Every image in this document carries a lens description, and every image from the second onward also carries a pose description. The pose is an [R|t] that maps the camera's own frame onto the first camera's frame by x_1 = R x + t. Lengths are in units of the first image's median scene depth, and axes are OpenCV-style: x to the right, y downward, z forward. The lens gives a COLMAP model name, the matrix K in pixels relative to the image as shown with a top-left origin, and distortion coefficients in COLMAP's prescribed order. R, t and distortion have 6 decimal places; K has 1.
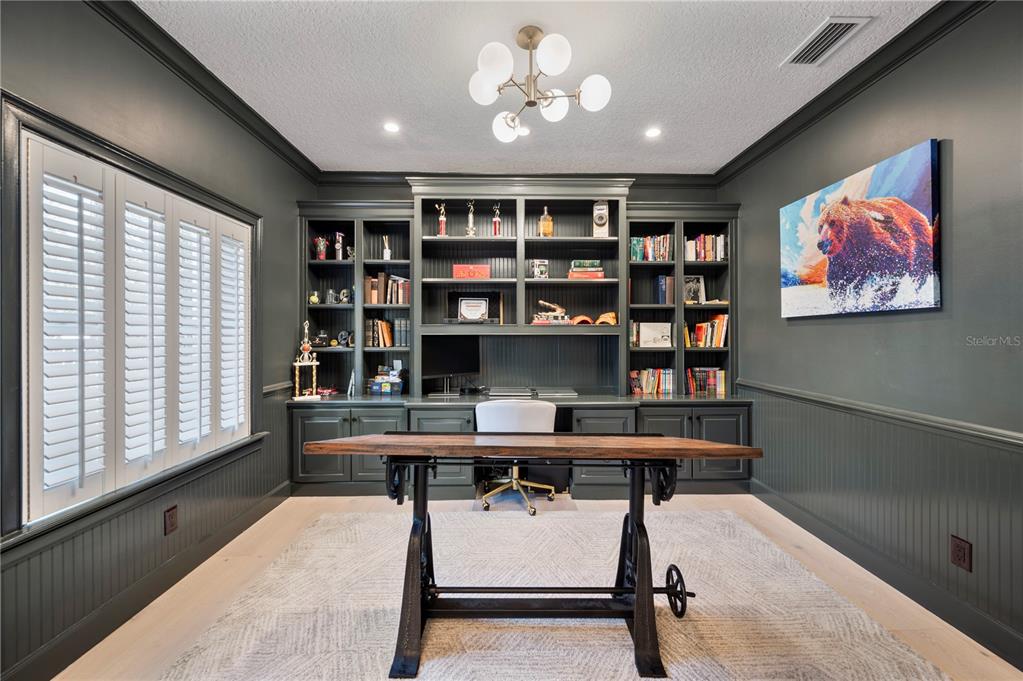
lens RADIAL K [[410.1, 0, 516.4], [0, 410.1, 336.3], [0, 0, 1]] dist [-0.002698, -0.000126]
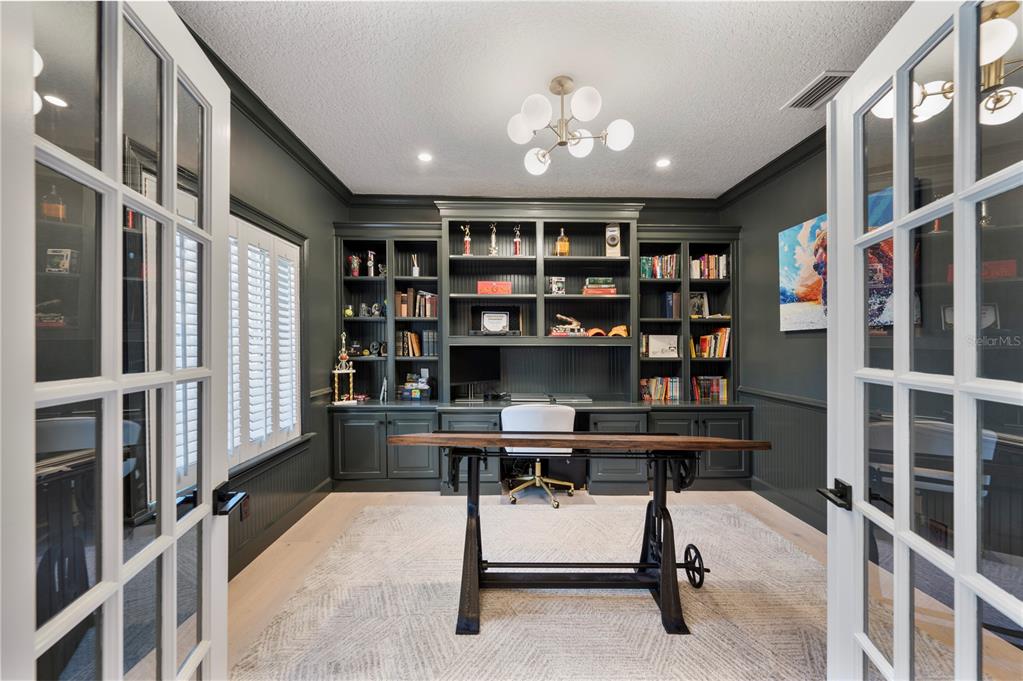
lens RADIAL K [[410.1, 0, 503.9], [0, 410.1, 344.6], [0, 0, 1]] dist [-0.002698, -0.000126]
pose [[0.999990, 0.003048, -0.003168, -0.092379], [-0.003061, 0.999986, -0.004288, -0.001829], [0.003155, 0.004298, 0.999986, -0.105662]]
